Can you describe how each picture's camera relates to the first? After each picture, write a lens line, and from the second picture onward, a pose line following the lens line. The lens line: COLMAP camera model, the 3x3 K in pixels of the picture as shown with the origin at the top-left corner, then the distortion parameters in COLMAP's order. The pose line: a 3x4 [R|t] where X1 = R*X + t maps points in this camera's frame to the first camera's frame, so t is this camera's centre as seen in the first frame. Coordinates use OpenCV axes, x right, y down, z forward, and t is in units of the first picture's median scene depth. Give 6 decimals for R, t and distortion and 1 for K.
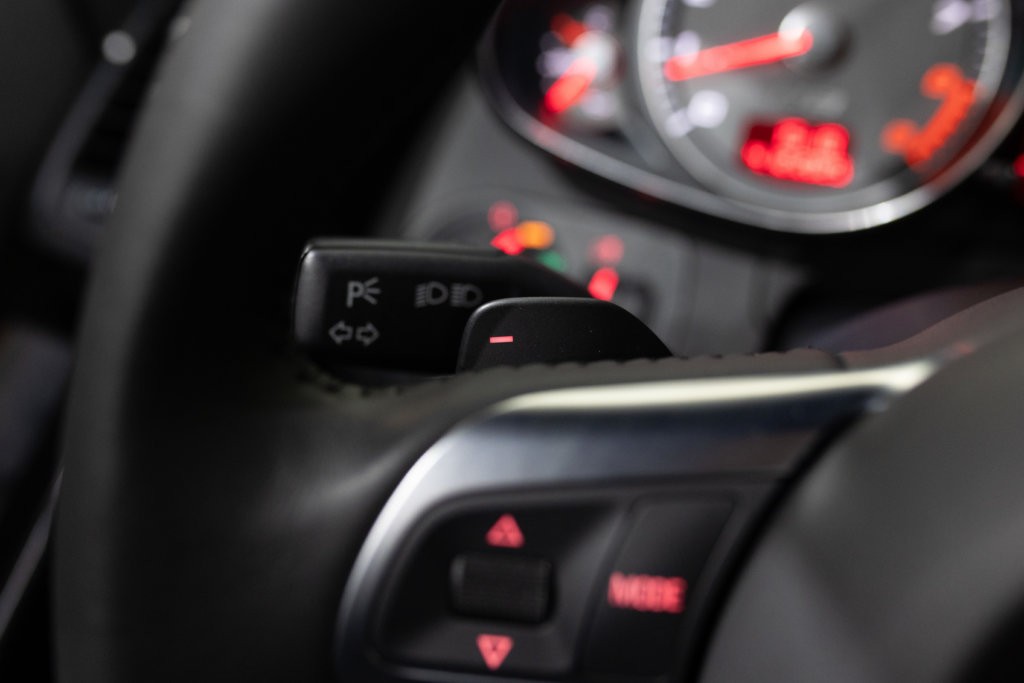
lens RADIAL K [[1010.4, 0, 512.0], [0, 1010.4, 341.5], [0, 0, 1]] dist [0.003303, -0.005233]
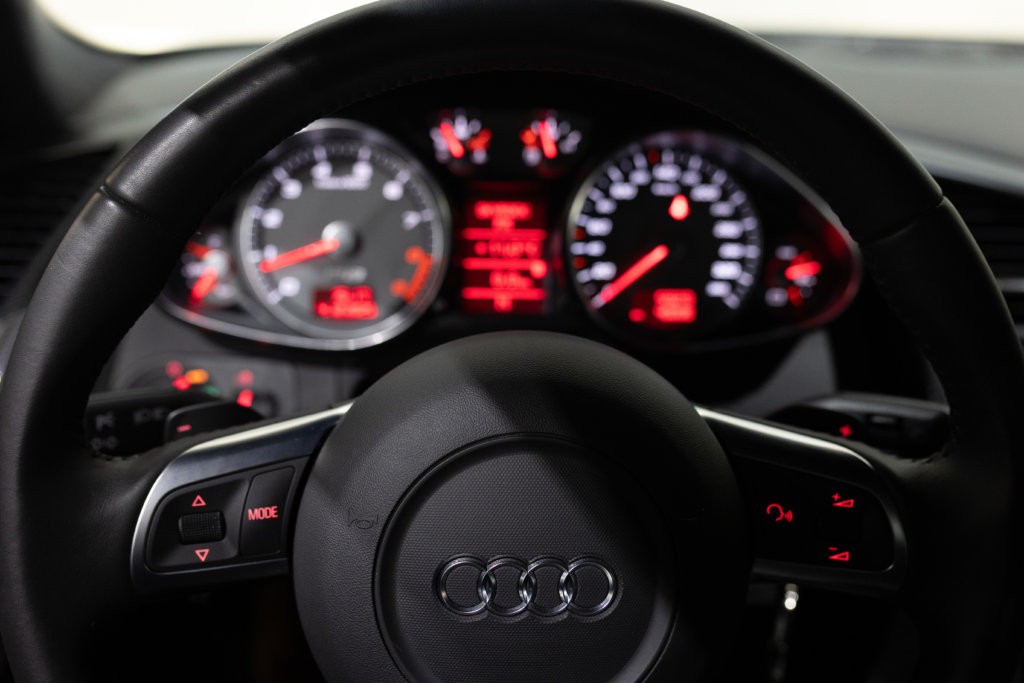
lens RADIAL K [[1030.6, 0, 508.6], [0, 1030.6, 356.4], [0, 0, 1]] dist [0.005633, -0.000816]
pose [[0.941101, -0.161074, 0.297294, 0.006861], [0.190258, 0.979106, -0.071794, 0.083709], [-0.279518, 0.124128, 0.952083, -0.773969]]
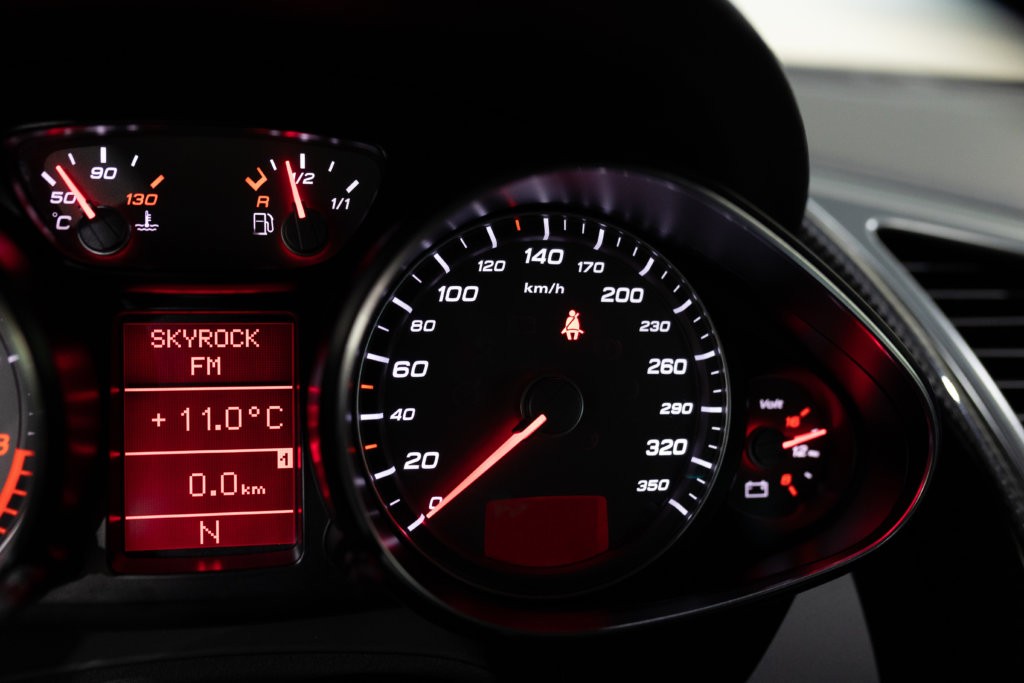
lens RADIAL K [[1010.4, 0, 512.0], [0, 1010.4, 341.5], [0, 0, 1]] dist [0.003303, -0.005233]
pose [[0.875712, -0.158588, 0.456046, 0.427976], [0.233488, 0.965831, -0.112487, -0.148891], [-0.422625, 0.204987, 0.882819, 0.097904]]
